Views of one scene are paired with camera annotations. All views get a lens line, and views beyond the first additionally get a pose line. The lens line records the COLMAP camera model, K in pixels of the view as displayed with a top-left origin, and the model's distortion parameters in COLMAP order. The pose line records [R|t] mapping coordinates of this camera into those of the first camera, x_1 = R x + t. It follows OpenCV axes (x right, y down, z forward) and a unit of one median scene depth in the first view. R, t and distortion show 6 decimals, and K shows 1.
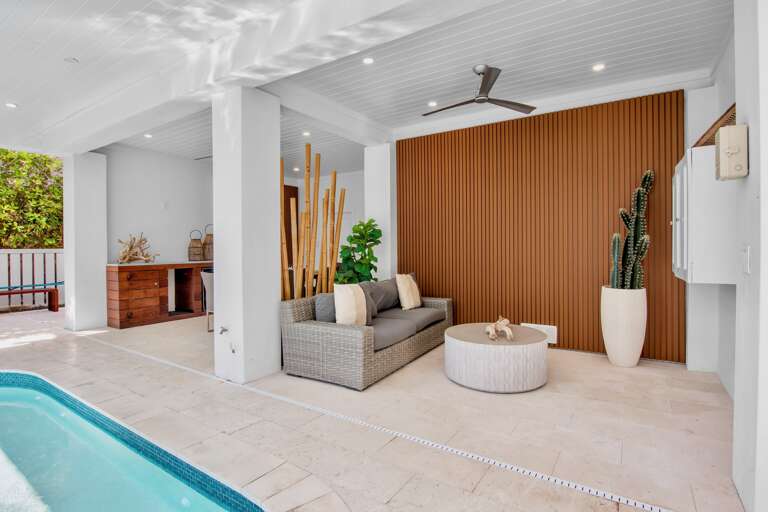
lens RADIAL K [[376.0, 0, 382.6], [0, 376.0, 249.3], [0, 0, 1]] dist [-0.019867, 0.000026]
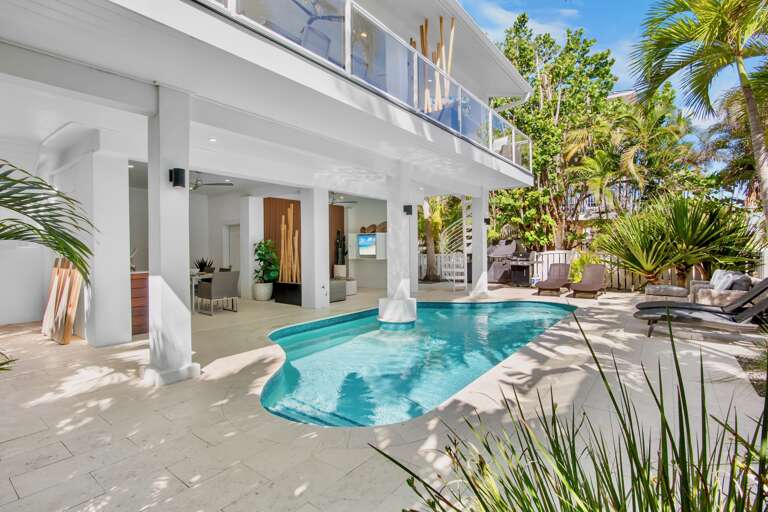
lens RADIAL K [[376.0, 0, 382.6], [0, 376.0, 249.3], [0, 0, 1]] dist [-0.019867, 0.000026]
pose [[0.070763, 0.012668, 0.997413, -2.305499], [0.015542, 0.999784, -0.013801, 0.017713], [-0.997372, 0.016479, 0.070551, 0.333651]]
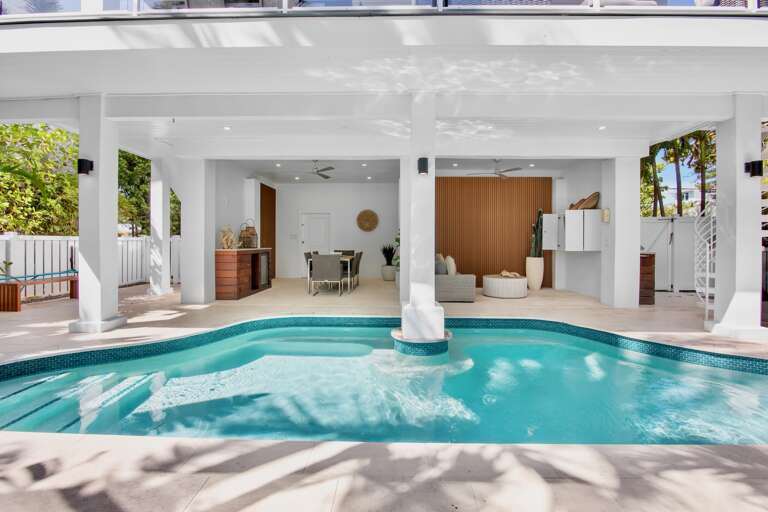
lens RADIAL K [[376.0, 0, 382.6], [0, 376.0, 249.3], [0, 0, 1]] dist [-0.019867, 0.000026]
pose [[0.850760, 0.005644, 0.525524, -1.274554], [-0.007866, 0.999967, 0.001995, 0.046636], [-0.525495, -0.005831, 0.850777, -0.469712]]
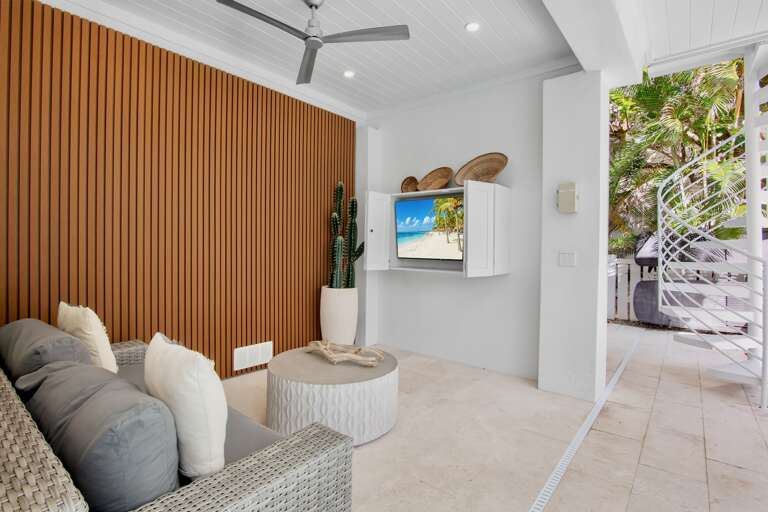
lens RADIAL K [[376.0, 0, 382.6], [0, 376.0, 249.3], [0, 0, 1]] dist [-0.019867, 0.000026]
pose [[0.120123, 0.004446, 0.992749, -0.356673], [-0.003967, 0.999984, -0.003998, -0.001559], [-0.992751, -0.003458, 0.120139, 0.646999]]
